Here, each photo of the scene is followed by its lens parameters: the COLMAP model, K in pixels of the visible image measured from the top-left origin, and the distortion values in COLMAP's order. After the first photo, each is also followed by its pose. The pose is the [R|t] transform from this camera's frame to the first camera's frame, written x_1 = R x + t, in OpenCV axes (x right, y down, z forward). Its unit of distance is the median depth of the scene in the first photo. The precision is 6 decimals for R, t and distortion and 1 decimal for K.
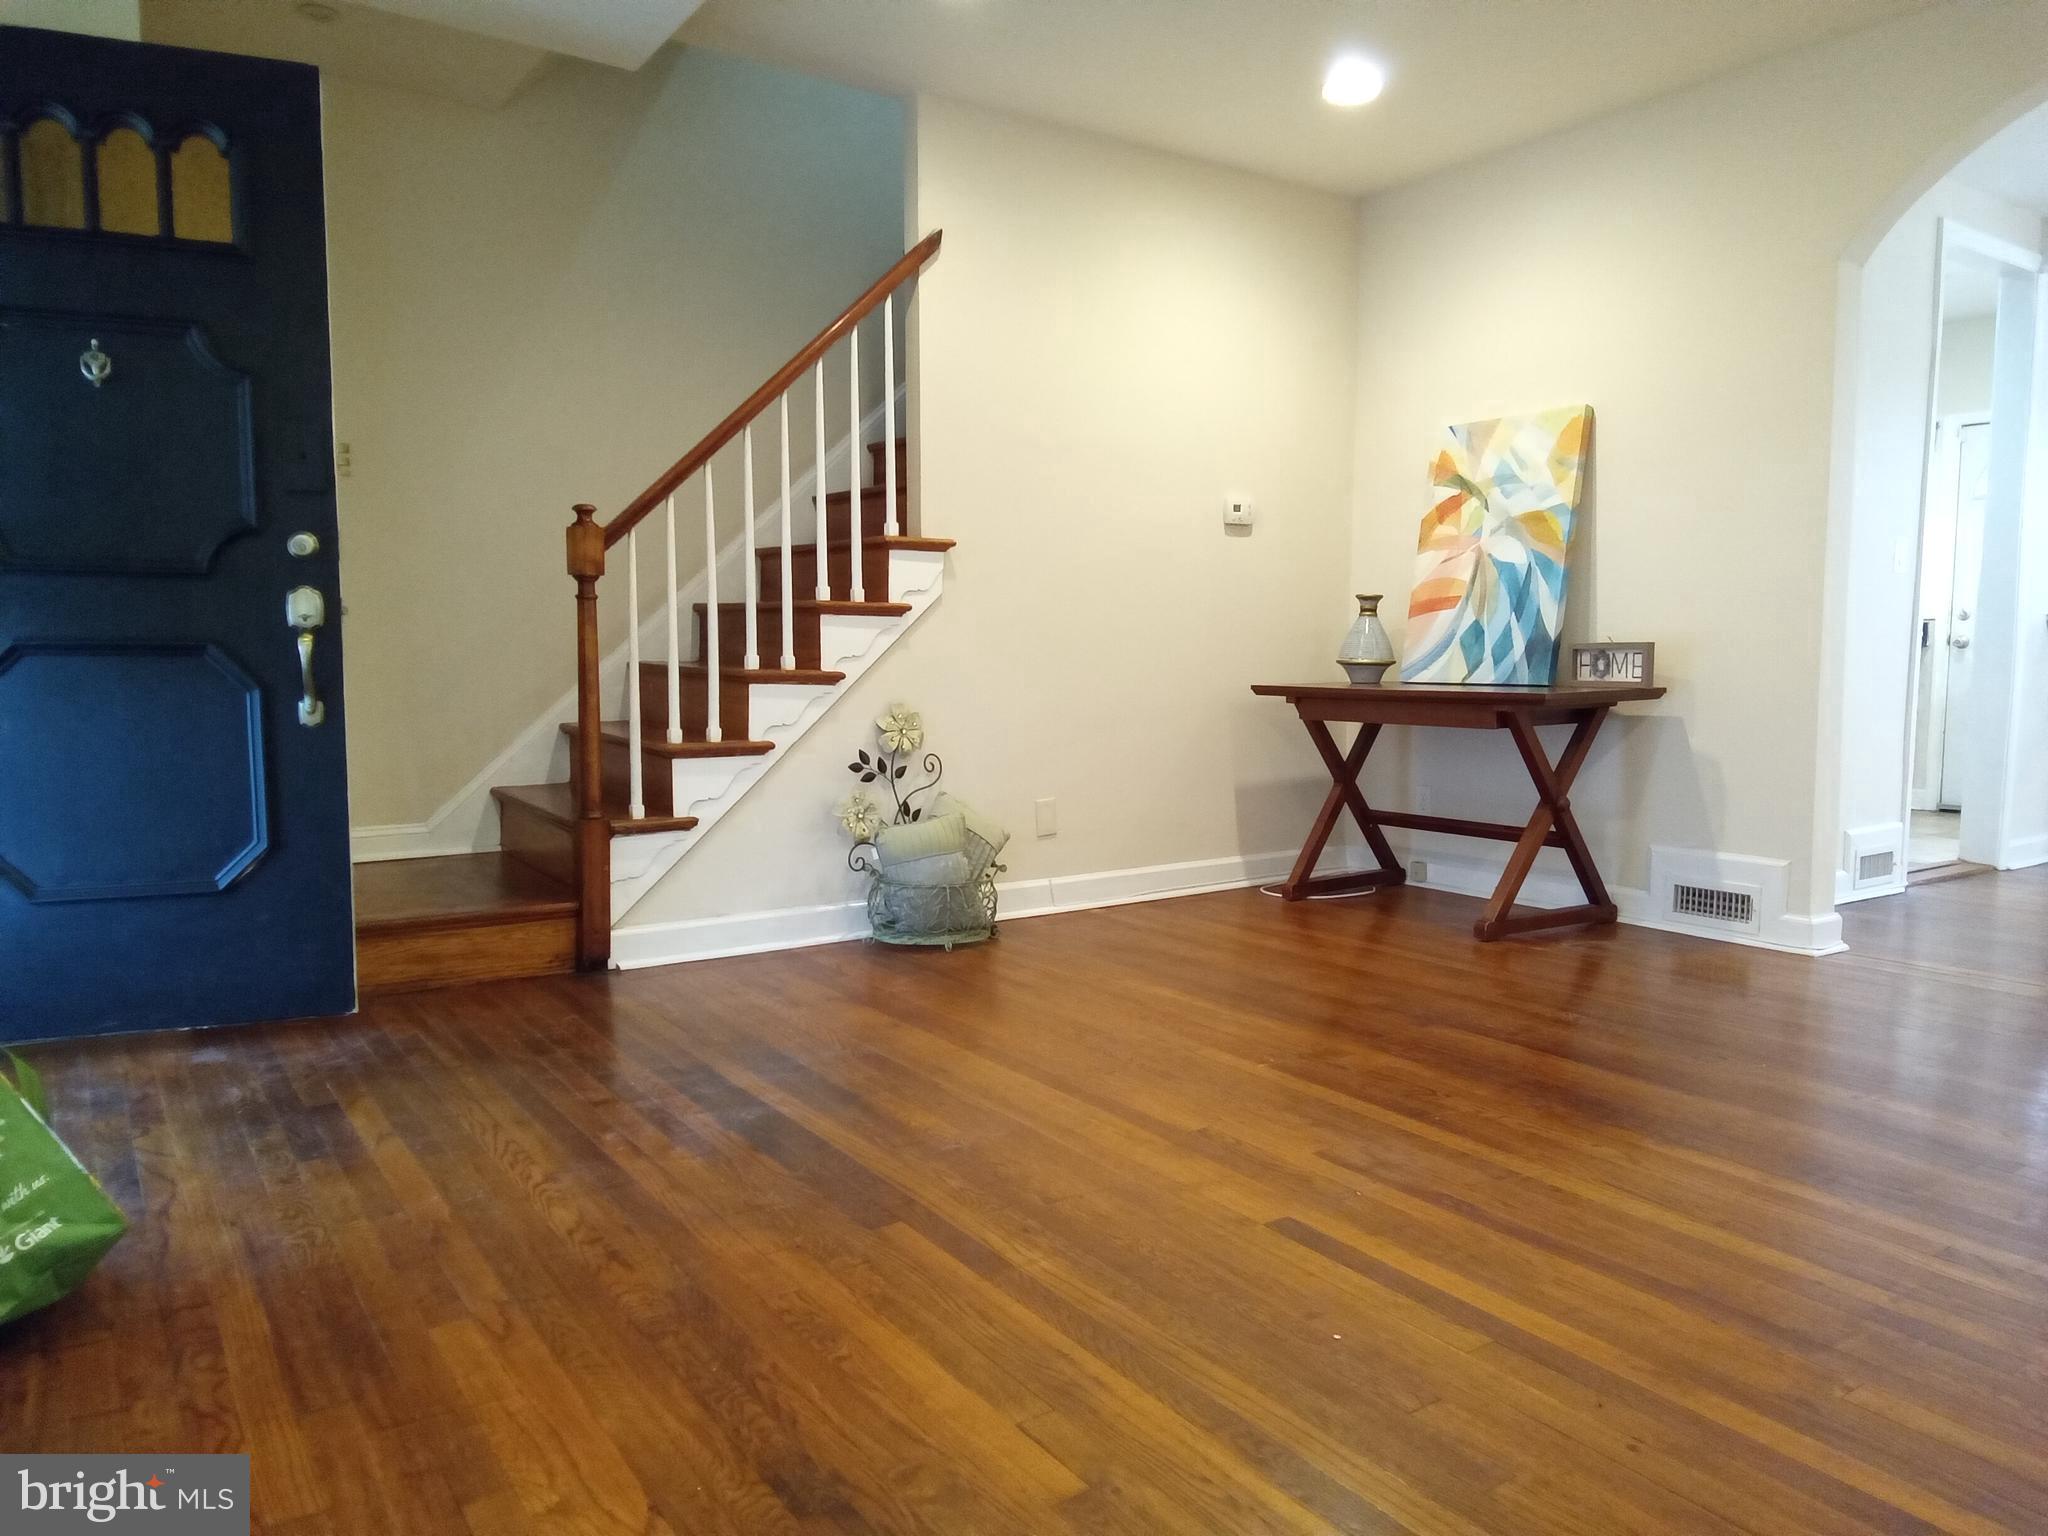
lens RADIAL K [[1407.7, 0, 1026.5], [0, 1407.7, 778.7], [0, 0, 1]] dist [0.076251, -0.101321]
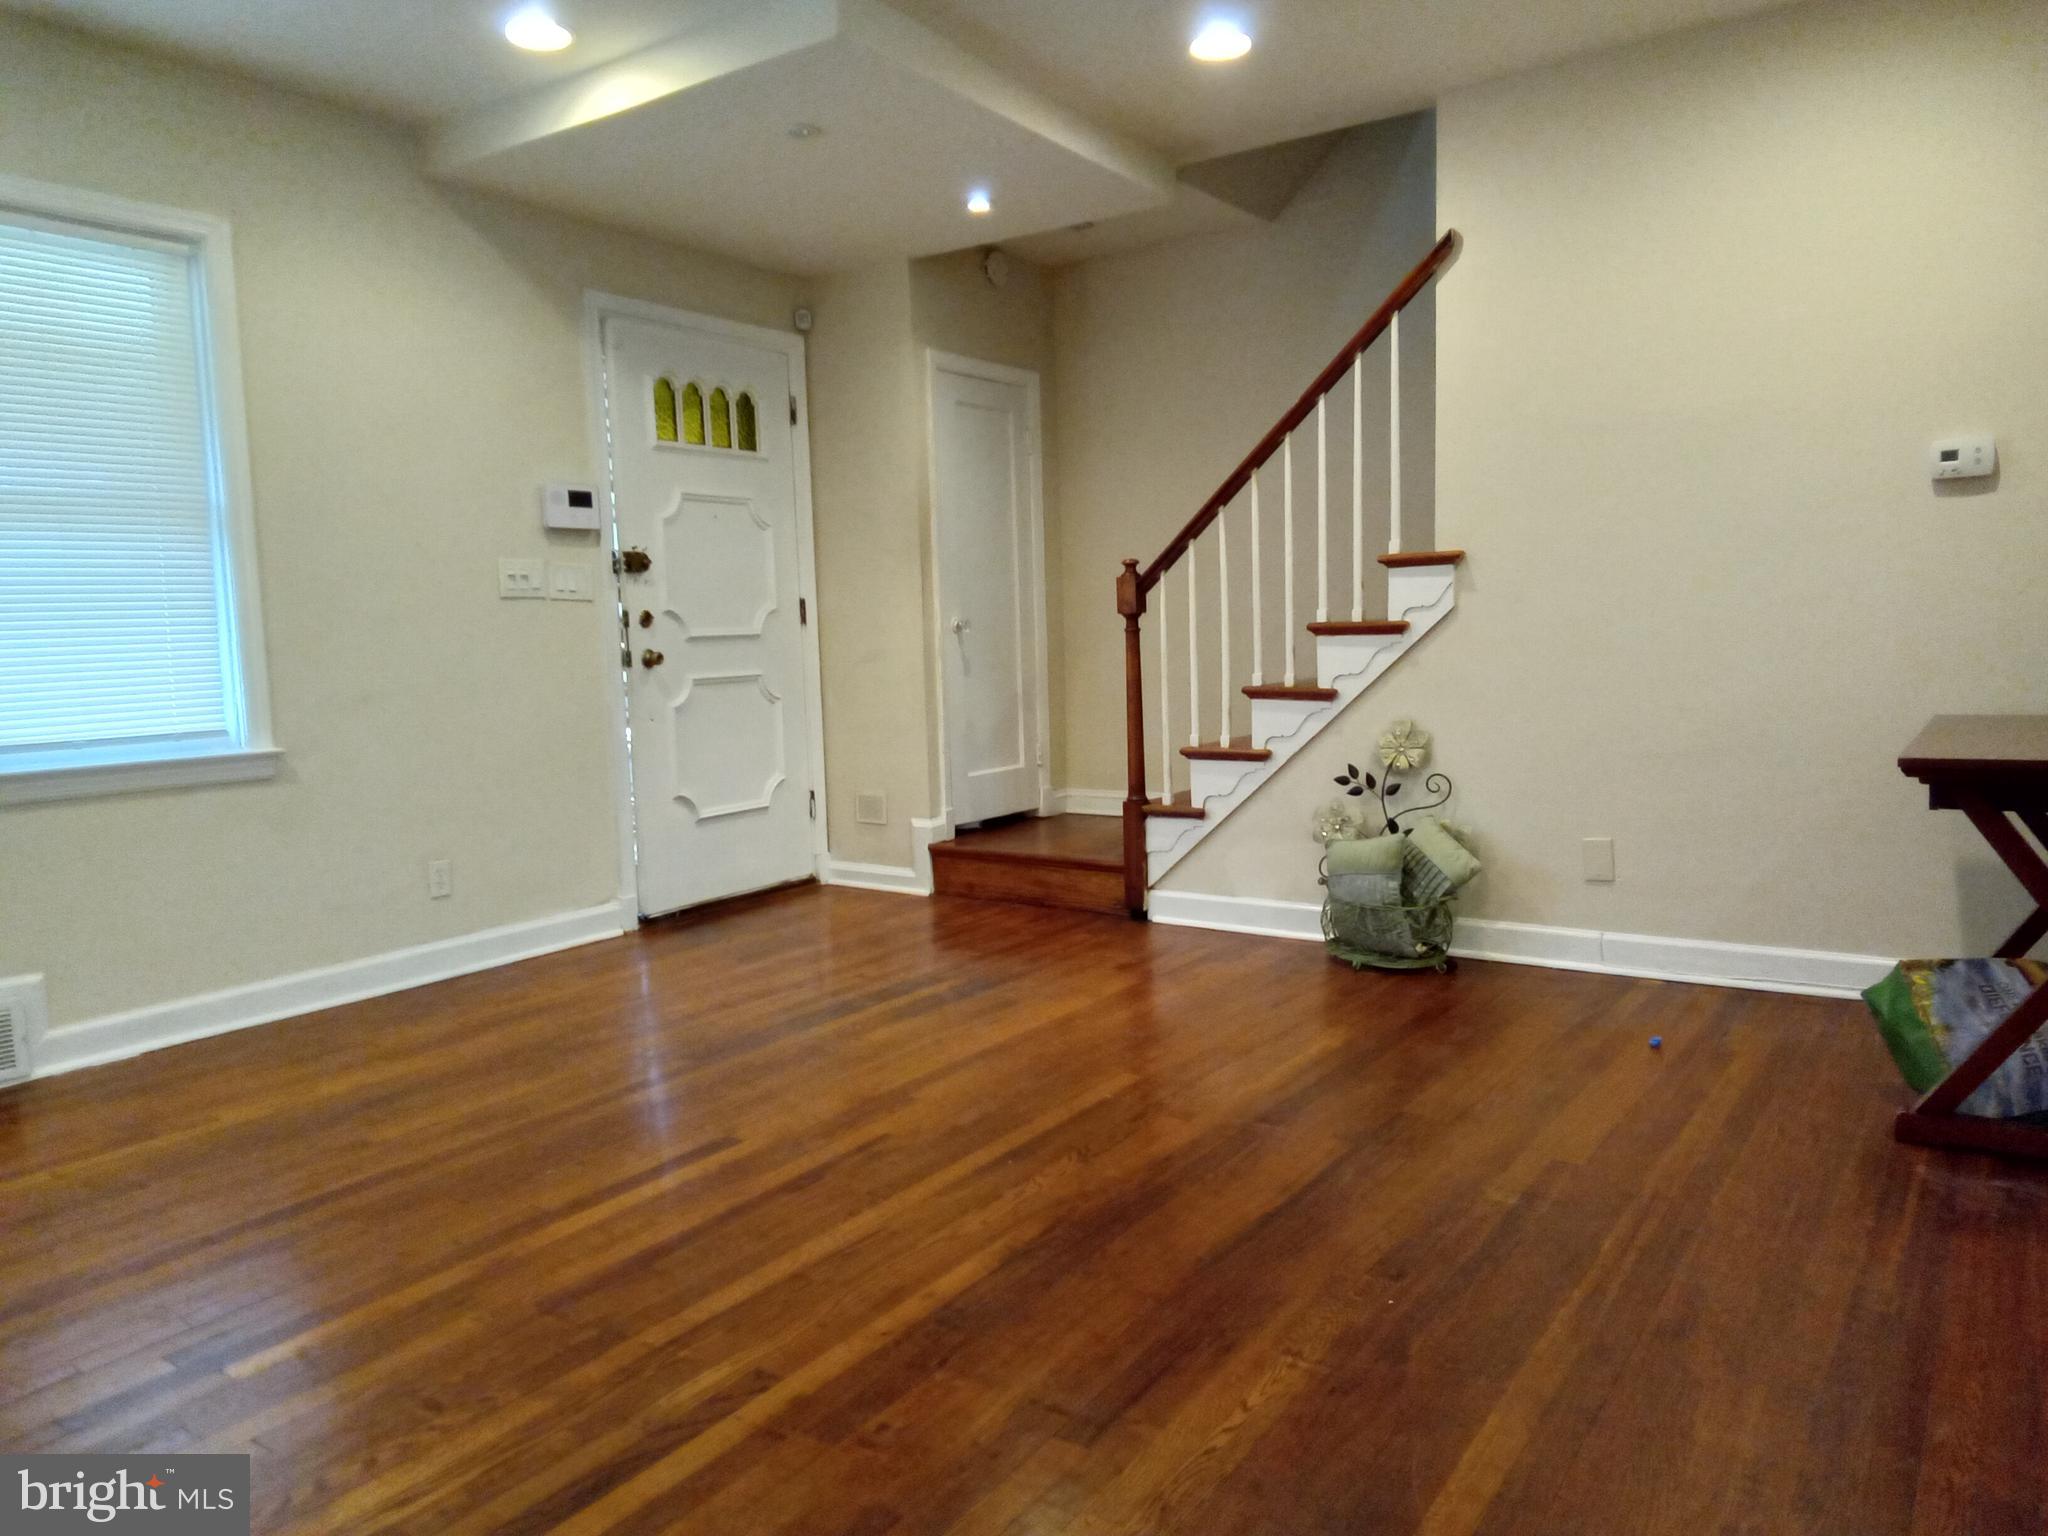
lens RADIAL K [[1411.9, 0, 1032.2], [0, 1411.9, 775.4], [0, 0, 1]] dist [0.073280, -0.088545]
pose [[0.352378, 0.083788, -0.932099, 0.767568], [-0.058774, 0.995999, 0.067313, -0.067996], [0.934010, 0.031063, 0.355893, 0.402246]]
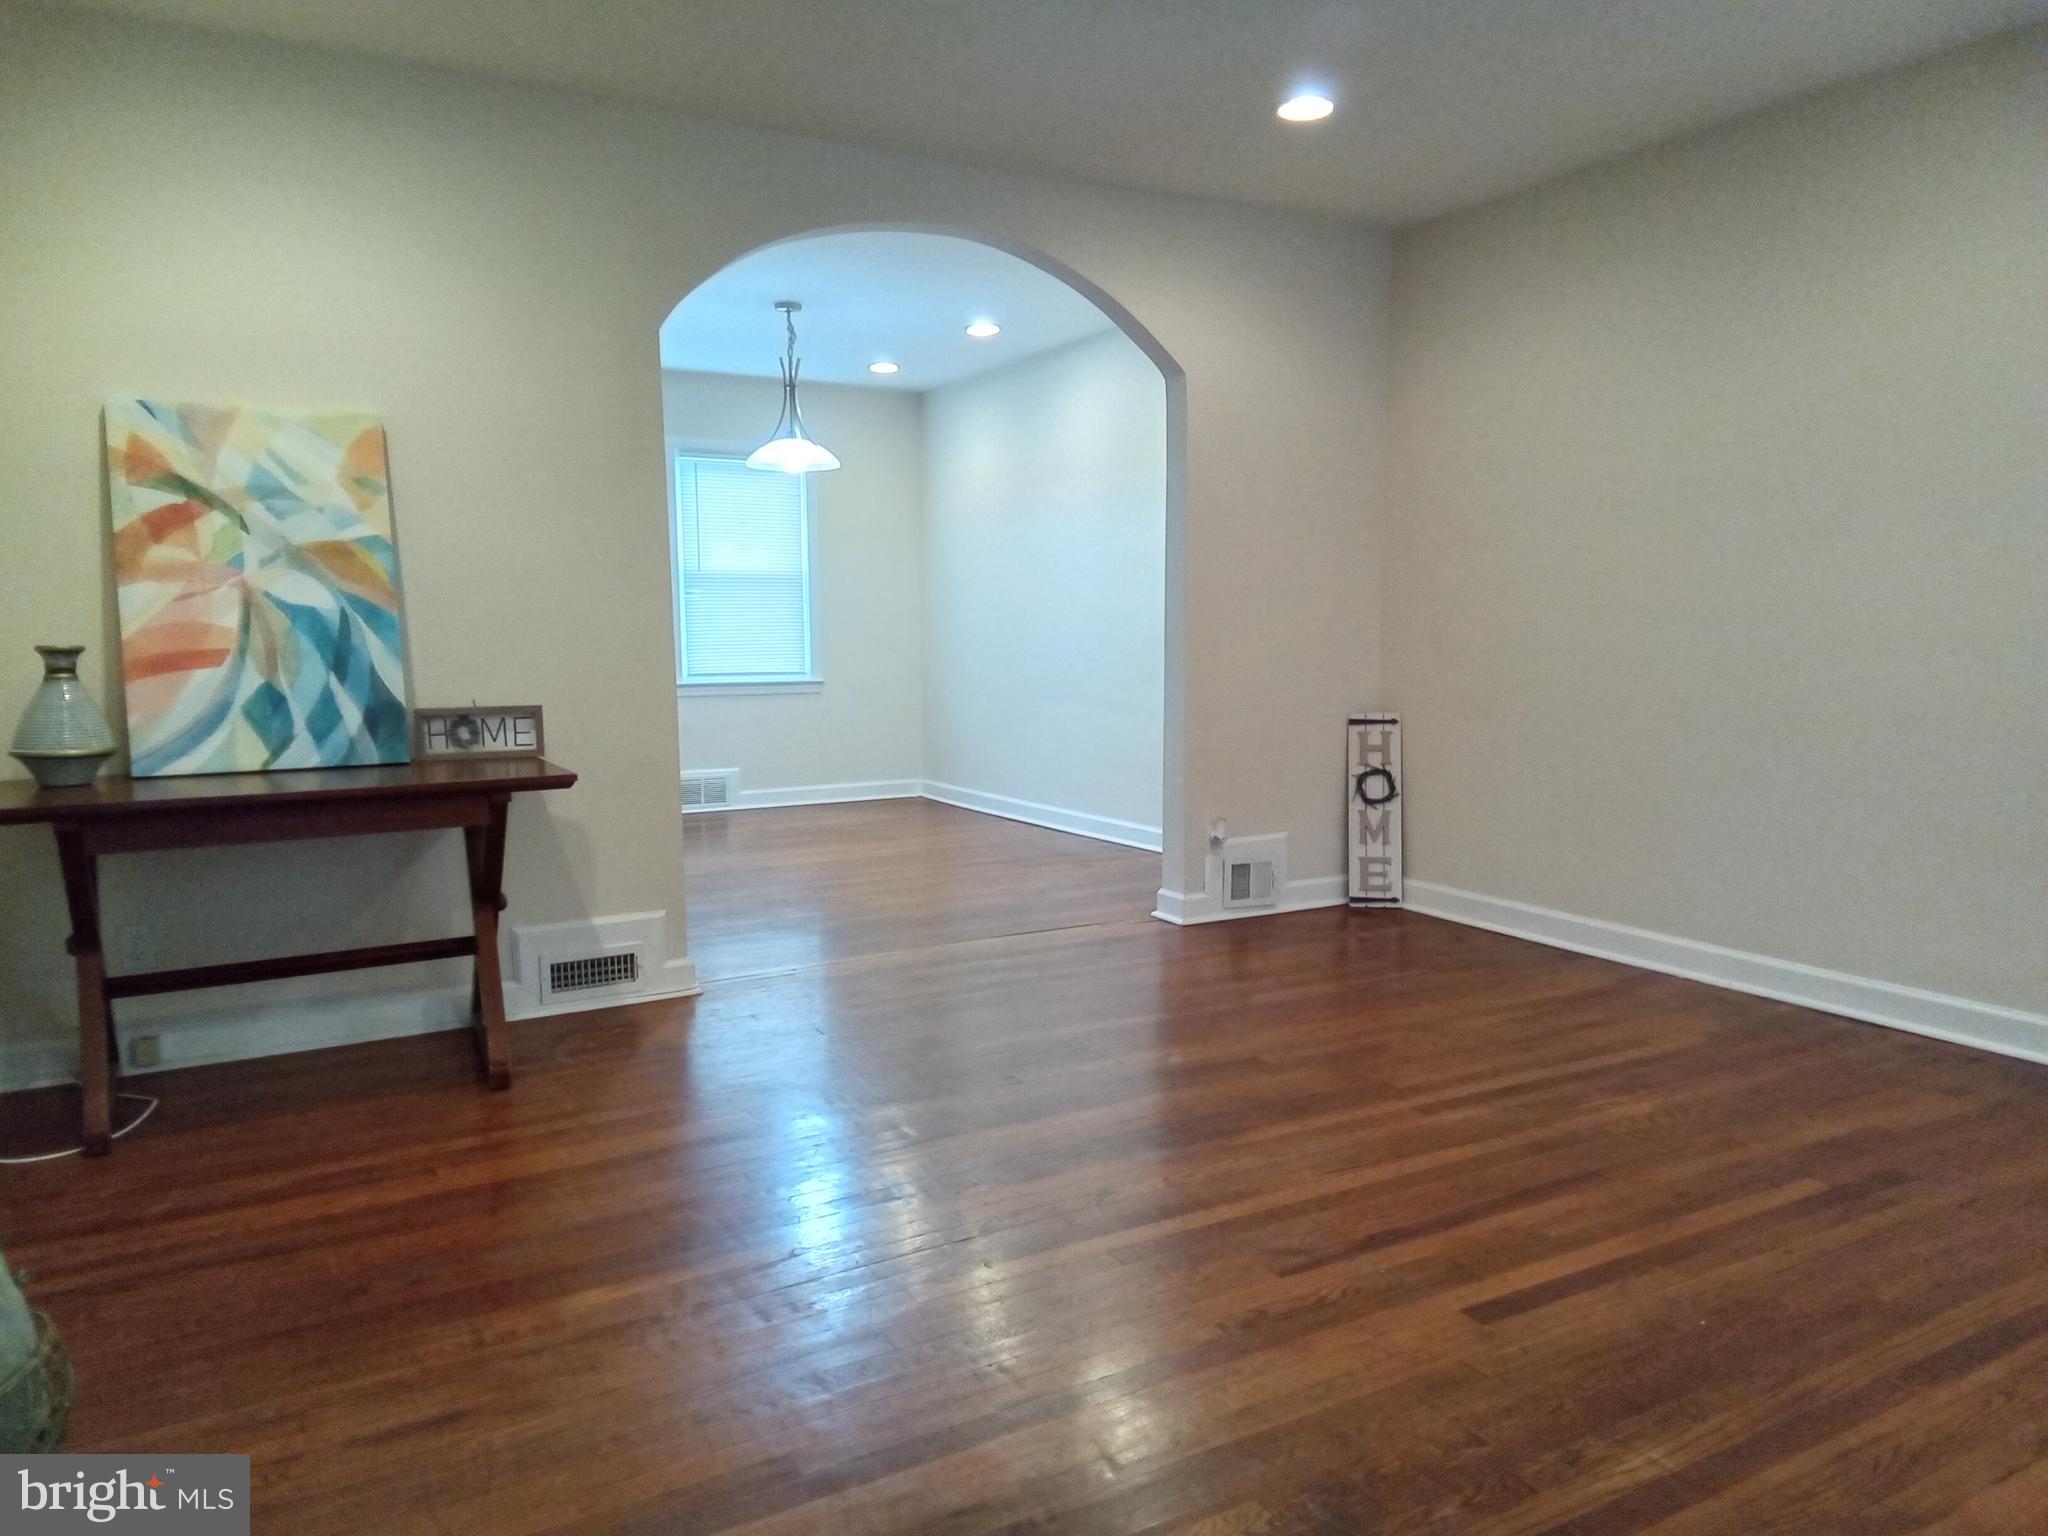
lens RADIAL K [[1407.7, 0, 1026.5], [0, 1407.7, 778.7], [0, 0, 1]] dist [0.076251, -0.101321]
pose [[0.080145, -0.110876, 0.990597, -0.427714], [0.102398, 0.989452, 0.102463, -0.109871], [-0.991510, 0.093223, 0.090653, 0.616453]]
